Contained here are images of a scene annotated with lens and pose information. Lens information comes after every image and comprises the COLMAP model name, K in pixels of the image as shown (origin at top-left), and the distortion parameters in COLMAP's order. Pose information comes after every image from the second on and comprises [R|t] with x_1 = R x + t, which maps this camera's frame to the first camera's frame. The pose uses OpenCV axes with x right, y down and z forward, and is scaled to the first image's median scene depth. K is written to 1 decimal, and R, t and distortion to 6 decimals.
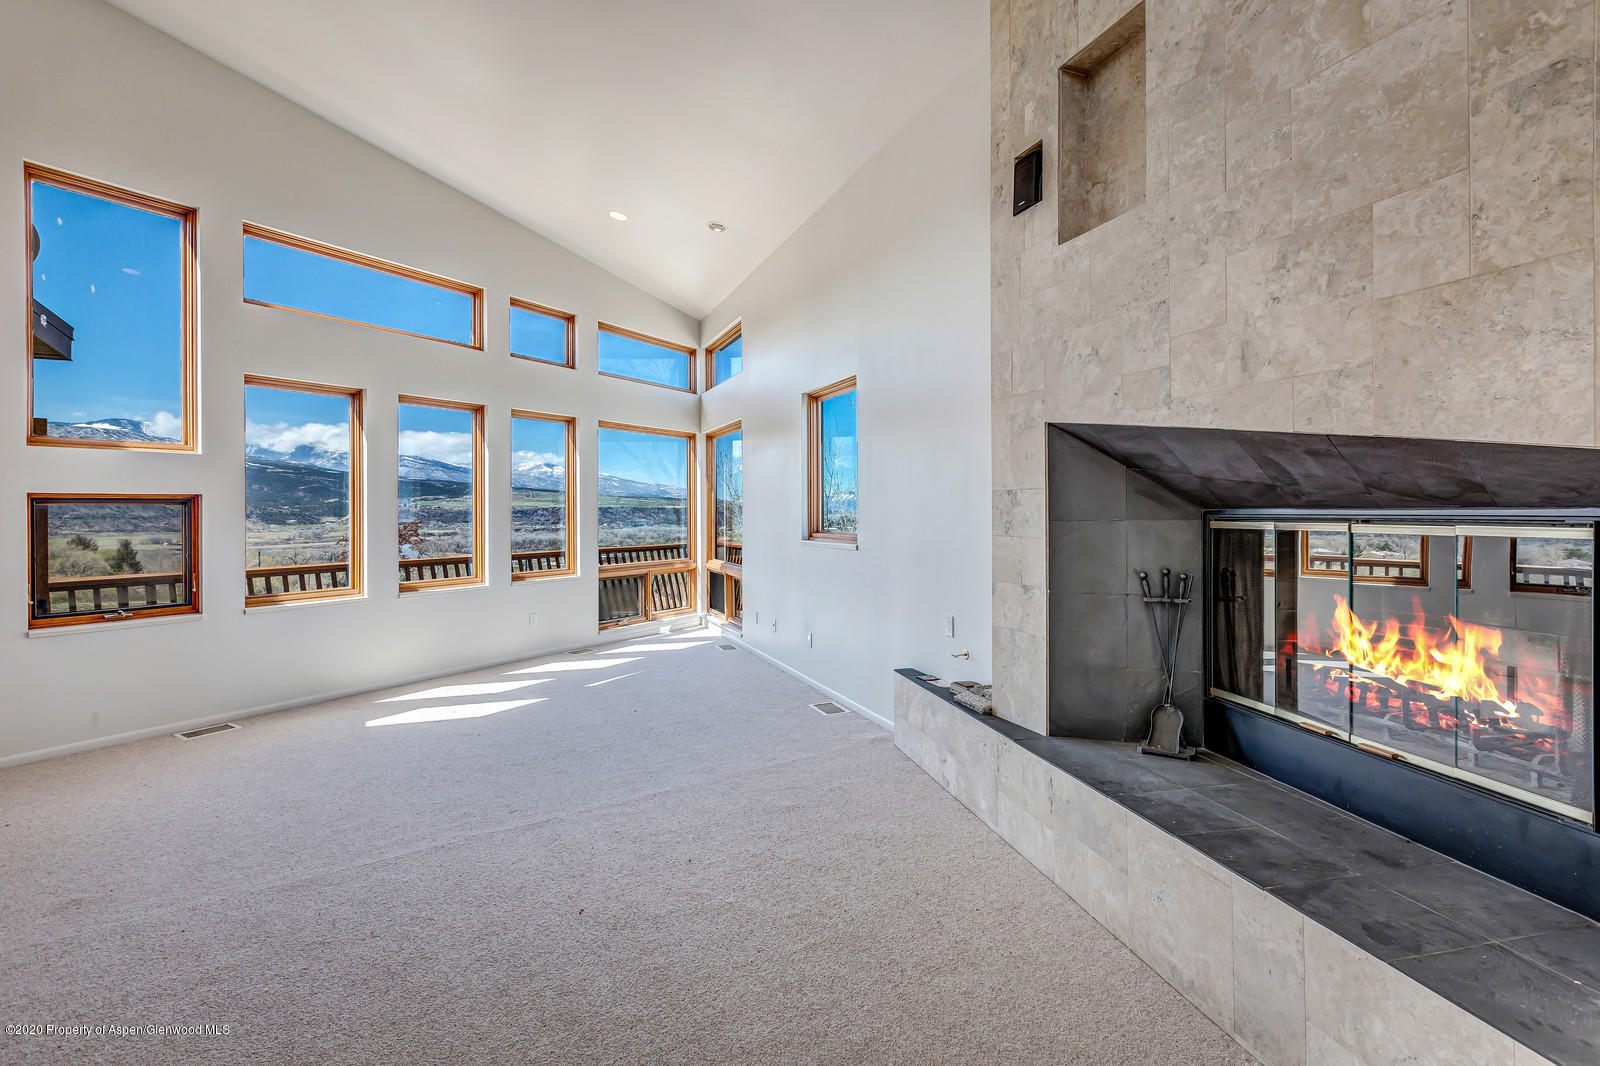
lens RADIAL K [[720.5, 0, 807.1], [0, 720.5, 514.9], [0, 0, 1]] dist [-0.002008, -0.001946]
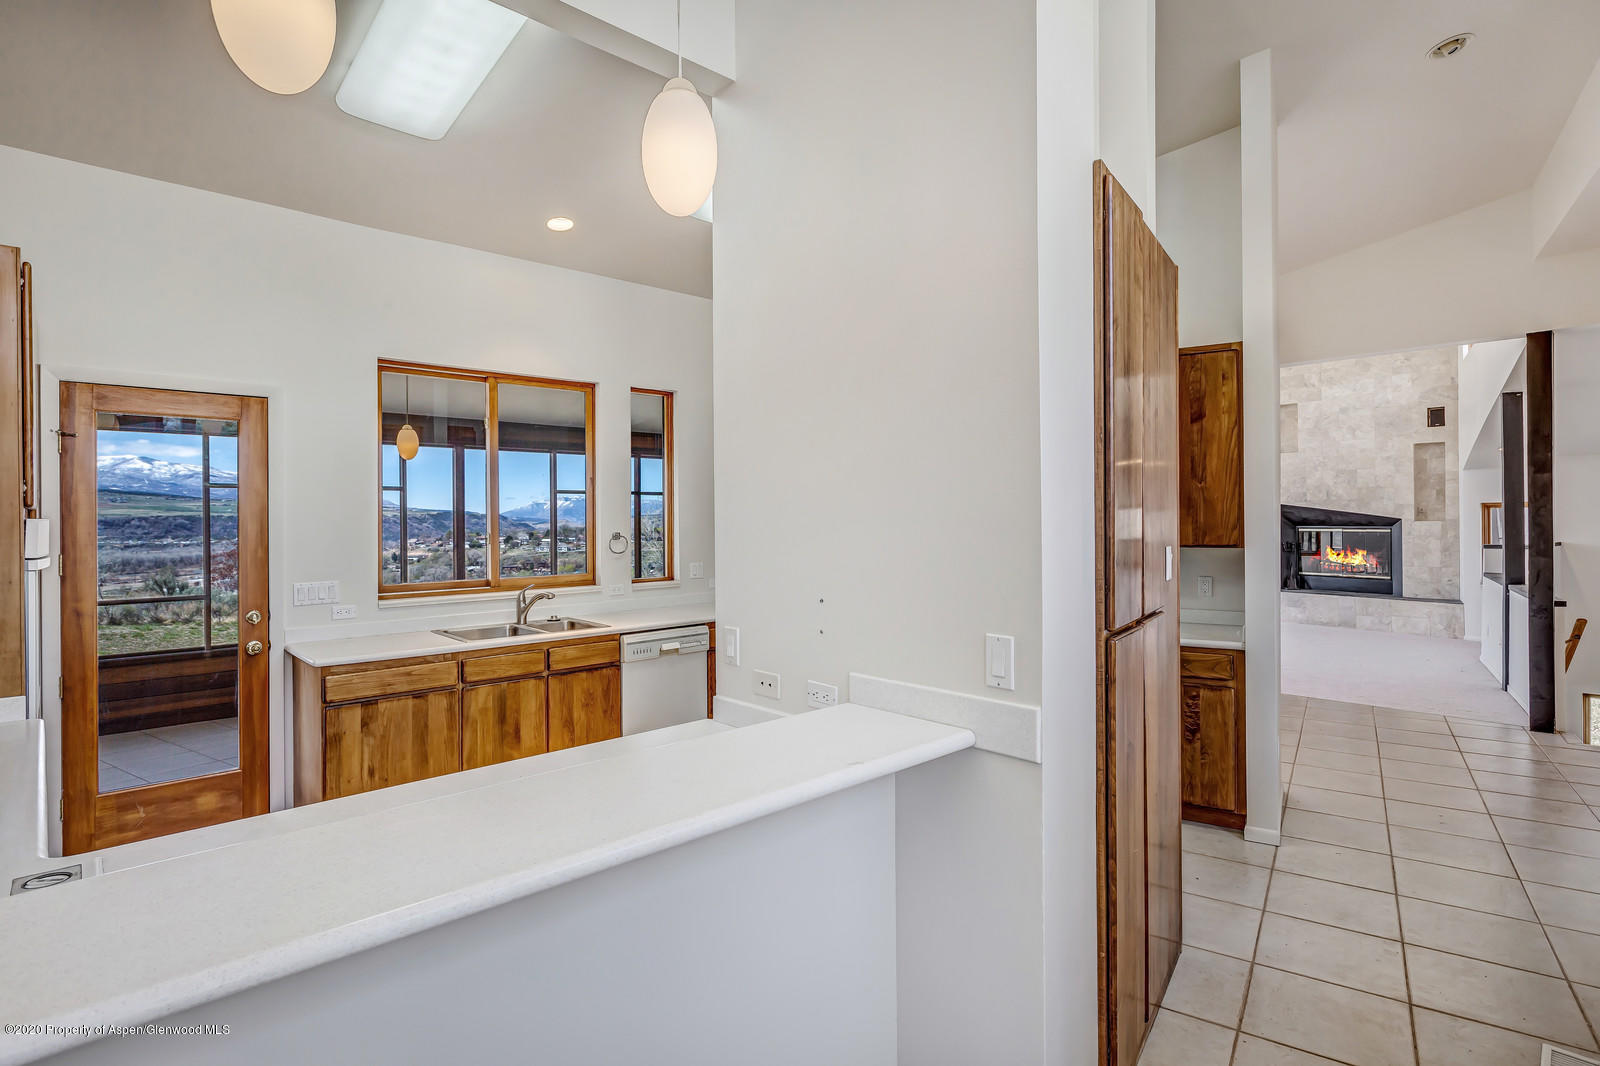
lens RADIAL K [[804.3, 0, 795.2], [0, 804.3, 517.4], [0, 0, 1]] dist [-0.004186, -0.000363]
pose [[0.941271, -0.001464, 0.337648, -2.047071], [0.004180, 0.999964, -0.007319, -0.019918], [-0.337626, 0.008301, 0.941244, -1.271115]]
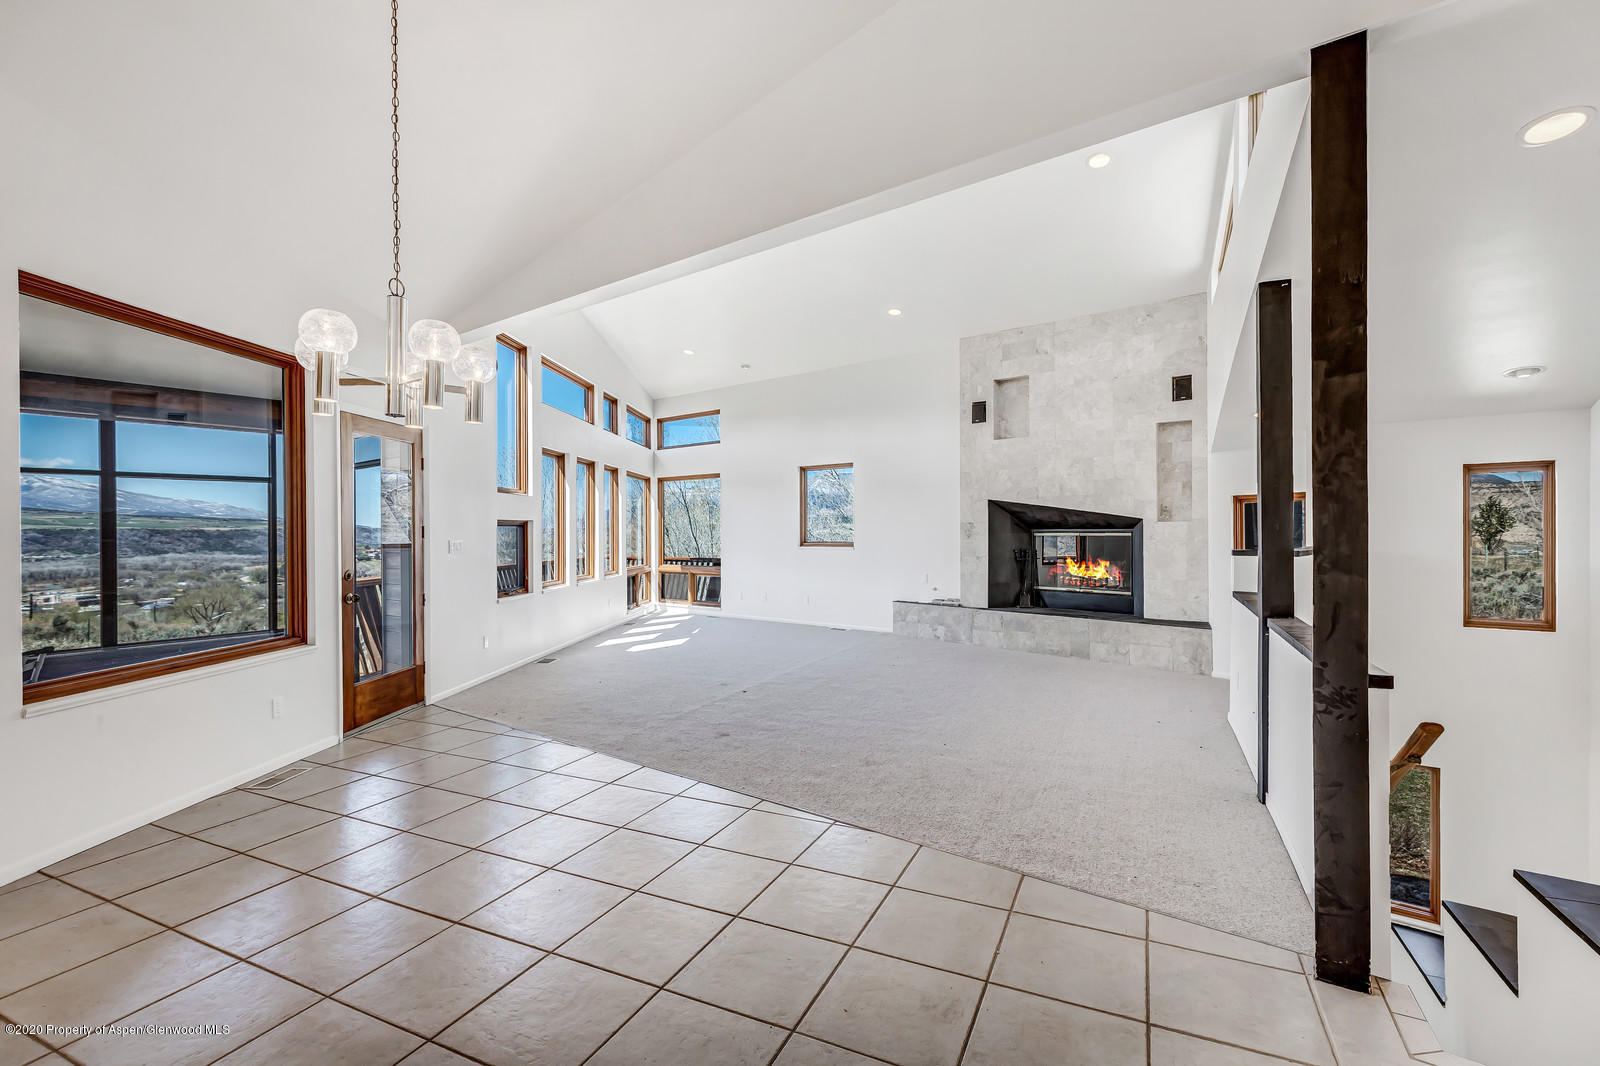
lens RADIAL K [[720.5, 0, 803.2], [0, 720.5, 532.9], [0, 0, 1]] dist [-0.002008, -0.001946]
pose [[0.874445, -0.001123, 0.485123, -1.096896], [0.004113, 0.999979, -0.005099, 0.011206], [-0.485107, 0.006454, 0.874431, -0.744388]]
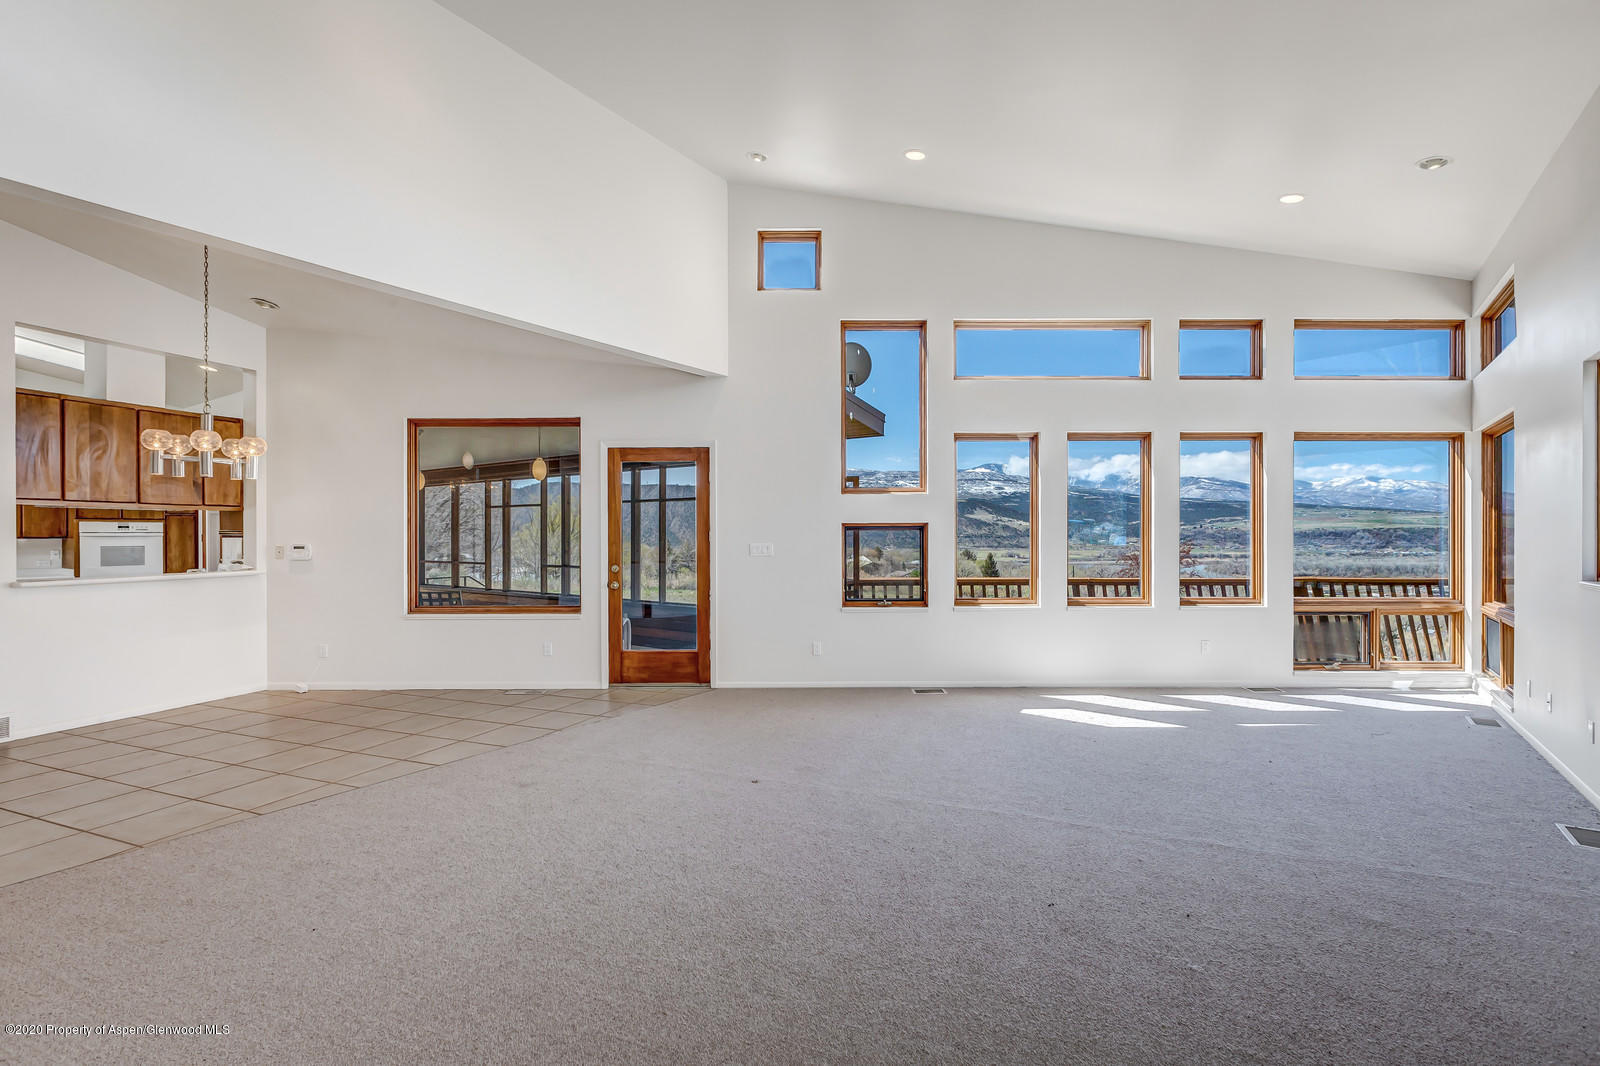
lens RADIAL K [[720.5, 0, 815.8], [0, 720.5, 532.9], [0, 0, 1]] dist [-0.002008, -0.001946]
pose [[0.532677, 0.001530, -0.846317, 0.224088], [-0.005493, 0.999984, -0.001650, -0.004943], [0.846301, 0.005528, 0.532677, 0.059702]]
